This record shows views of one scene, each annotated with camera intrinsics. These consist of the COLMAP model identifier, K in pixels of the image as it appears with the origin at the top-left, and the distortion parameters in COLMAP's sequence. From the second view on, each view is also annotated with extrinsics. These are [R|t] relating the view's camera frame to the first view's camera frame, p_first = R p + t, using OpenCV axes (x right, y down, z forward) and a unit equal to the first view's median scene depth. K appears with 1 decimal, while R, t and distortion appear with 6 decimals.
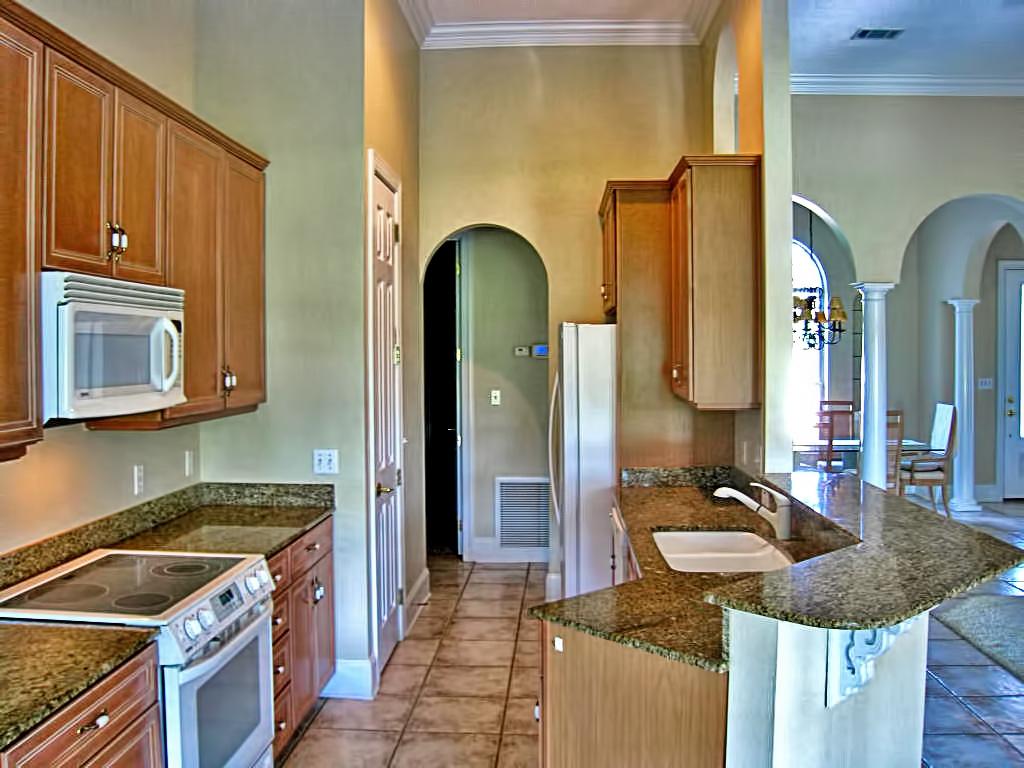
lens RADIAL K [[907.0, 0, 512.0], [0, 907.0, 384.0], [0, 0, 1]] dist [-0.124733, 0.002784]
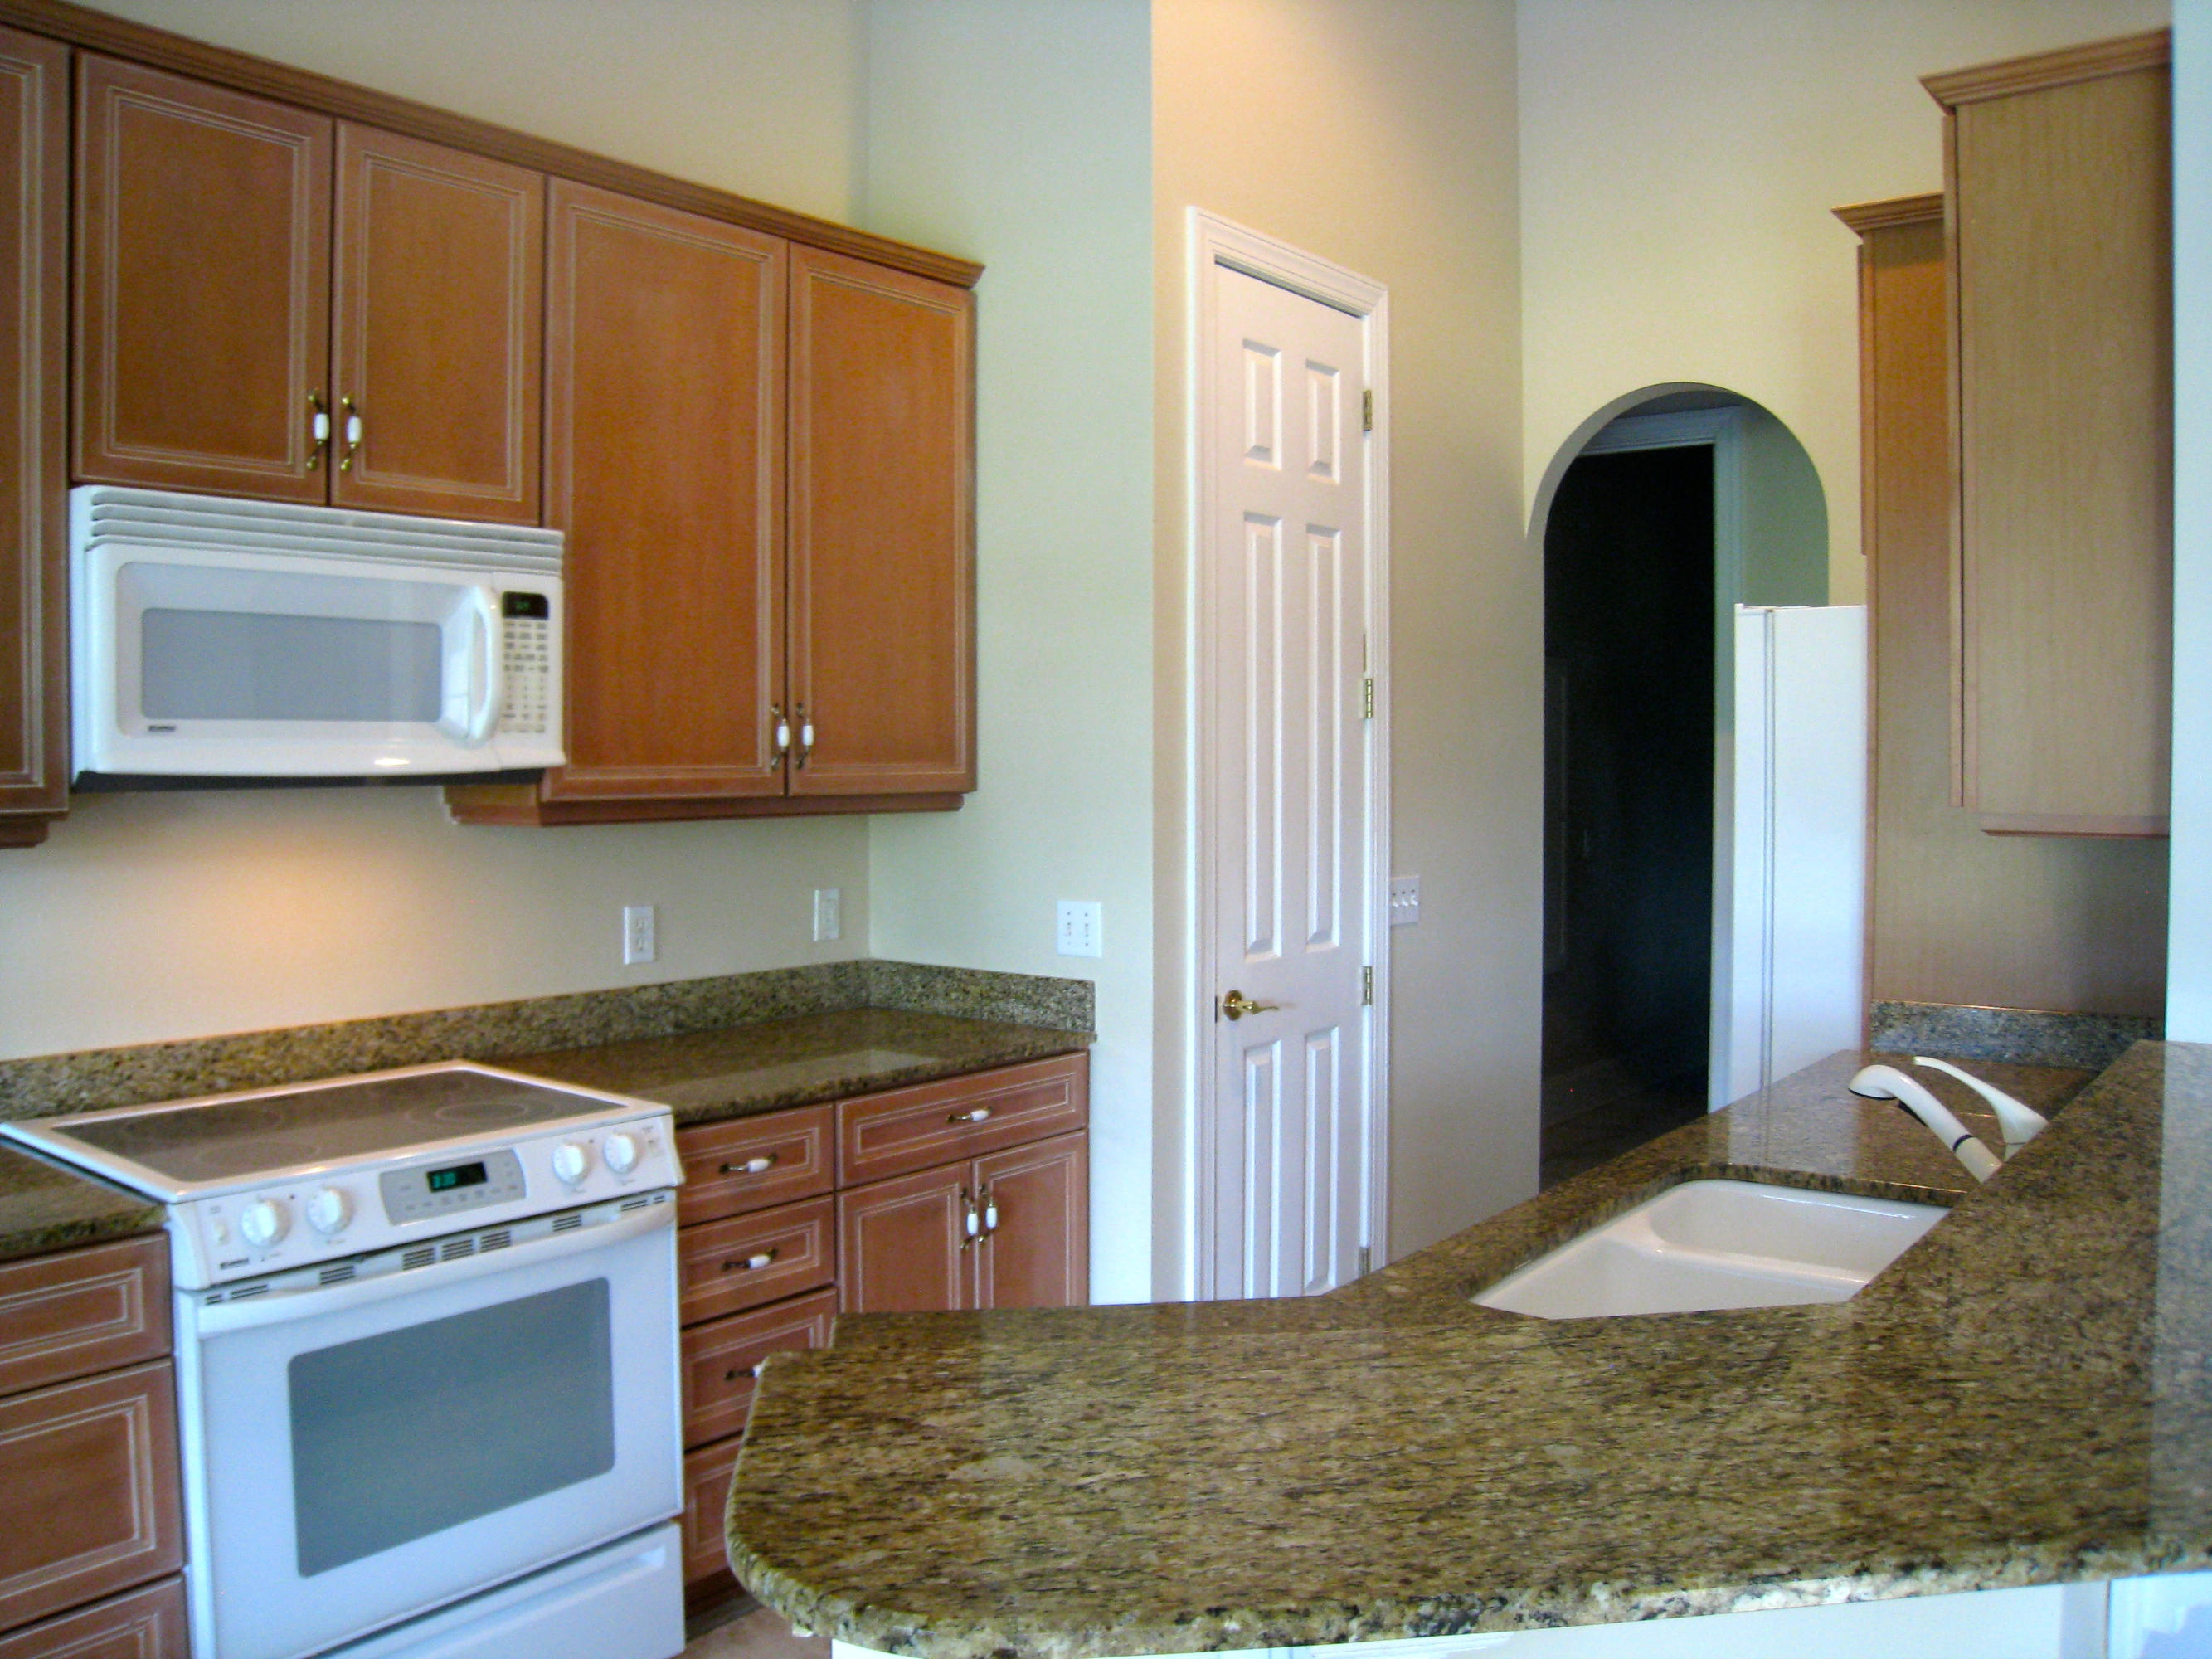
lens RADIAL K [[1808.9, 0, 1106.0], [0, 1808.9, 829.5], [0, 0, 1]] dist [-0.176799, 0.105976]
pose [[0.821508, 0.026460, -0.569582, 0.307172], [-0.022580, 0.999649, 0.013872, 0.025623], [0.569749, 0.001465, 0.821817, 0.286534]]
